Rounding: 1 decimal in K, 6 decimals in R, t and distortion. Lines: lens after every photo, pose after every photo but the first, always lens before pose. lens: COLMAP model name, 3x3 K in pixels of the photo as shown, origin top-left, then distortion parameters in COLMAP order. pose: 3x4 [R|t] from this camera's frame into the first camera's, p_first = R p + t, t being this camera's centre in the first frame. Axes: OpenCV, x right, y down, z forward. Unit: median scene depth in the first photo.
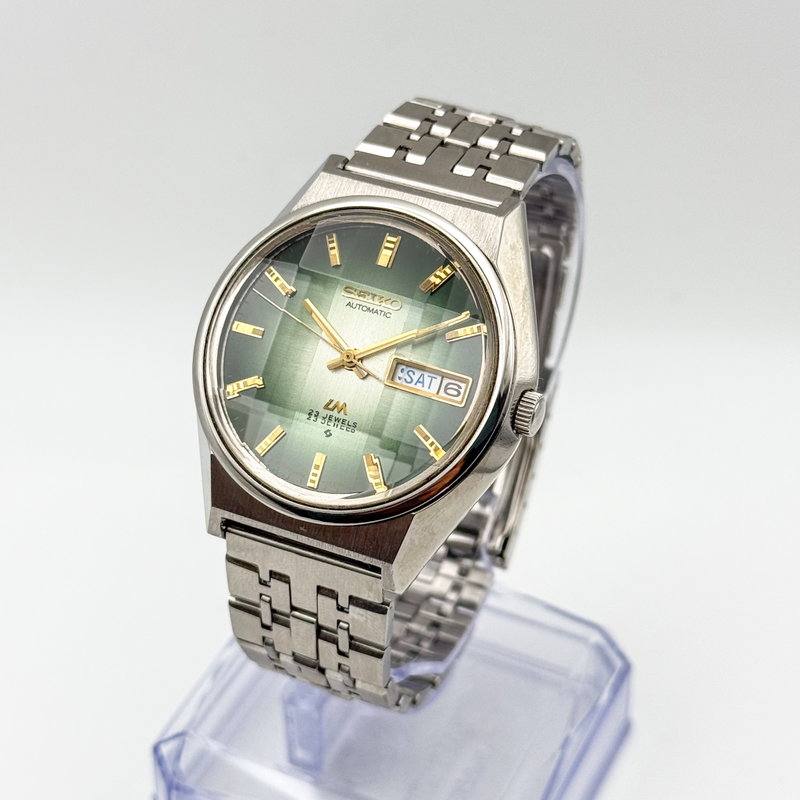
lens RADIAL K [[2040.8, 0, 400.0], [0, 2040.8, 400.0], [0, 0, 1]] dist [0.087751, -0.267131]
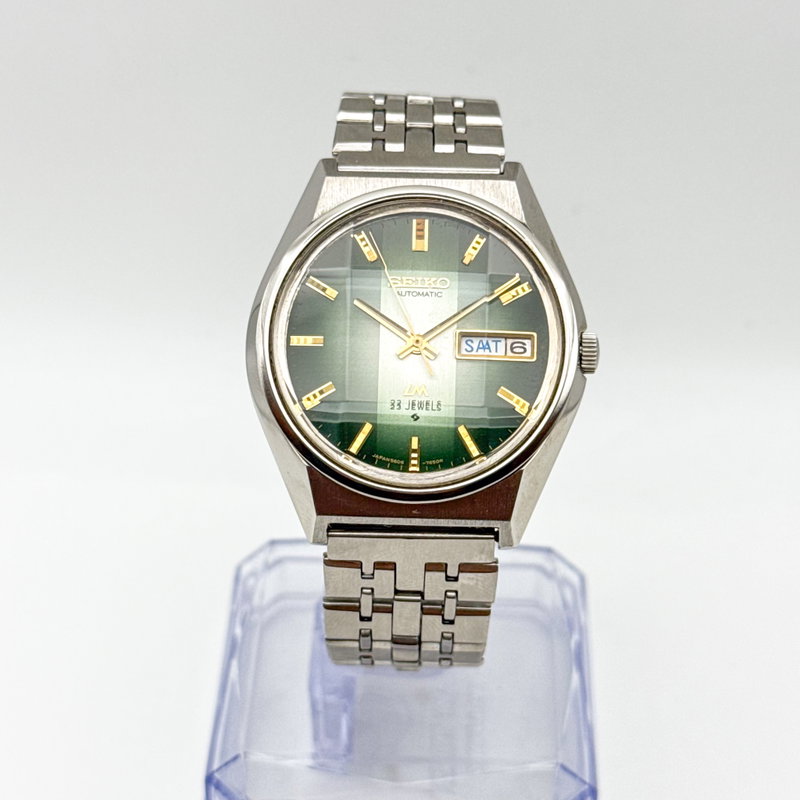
lens RADIAL K [[2040.8, 0, 400.0], [0, 2040.8, 400.0], [0, 0, 1]] dist [0.087751, -0.267131]
pose [[0.922392, -0.243676, 0.299690, -0.344672], [0.240976, 0.969414, 0.046545, -0.041766], [-0.301865, 0.029285, 0.952901, 0.006609]]
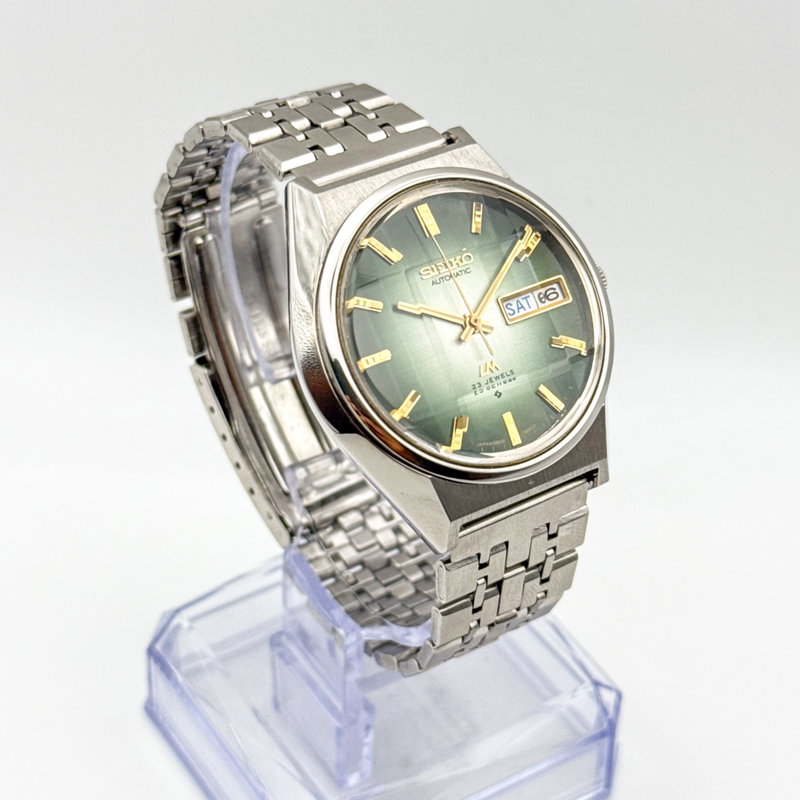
lens RADIAL K [[2040.8, 0, 400.0], [0, 2040.8, 400.0], [0, 0, 1]] dist [0.087751, -0.267131]
pose [[0.552347, -0.525334, 0.647253, -0.718488], [0.509899, 0.827165, 0.236224, -0.245575], [-0.659482, 0.199556, 0.724749, 0.273999]]
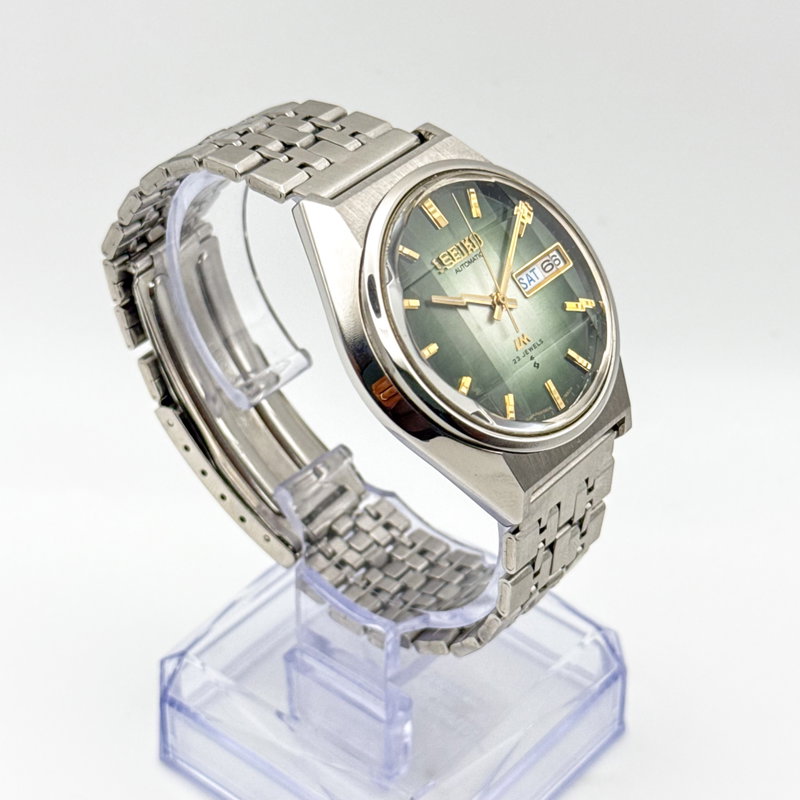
lens RADIAL K [[2040.8, 0, 400.0], [0, 2040.8, 400.0], [0, 0, 1]] dist [0.087751, -0.267131]
pose [[0.281924, -0.603442, 0.745907, -0.856045], [0.602298, 0.716478, 0.351988, -0.385895], [-0.746831, 0.350024, 0.565444, 0.434972]]
